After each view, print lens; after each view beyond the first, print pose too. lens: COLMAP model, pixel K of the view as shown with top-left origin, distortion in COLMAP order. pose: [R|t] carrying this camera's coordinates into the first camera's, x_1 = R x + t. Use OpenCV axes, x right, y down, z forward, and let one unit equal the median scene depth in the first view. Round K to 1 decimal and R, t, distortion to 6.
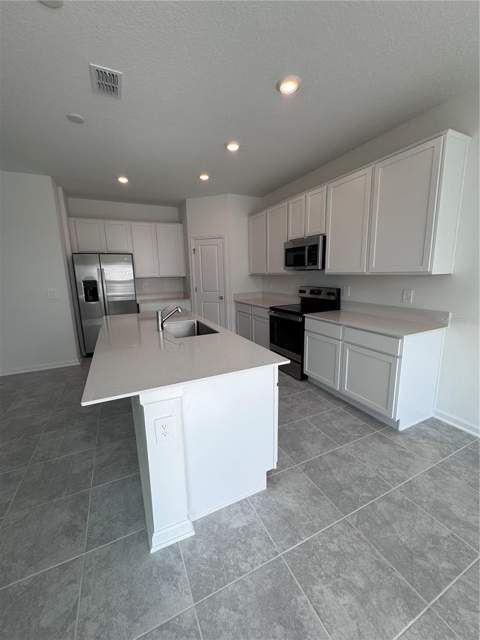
lens RADIAL K [[253.4, 0, 223.8], [0, 253.4, 329.2], [0, 0, 1]] dist [-0.000613, -0.000049]
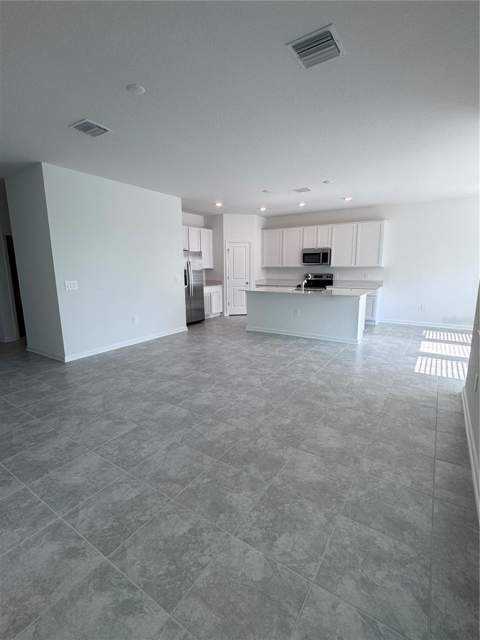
lens RADIAL K [[302.9, 0, 240.0], [0, 302.9, 320.0], [0, 0, 1]] dist [0.000290, -0.000026]
pose [[0.848411, -0.080139, 0.523237, -1.291000], [0.105951, 0.994180, -0.019527, 0.150932], [-0.518626, 0.072004, 0.851964, -0.572381]]
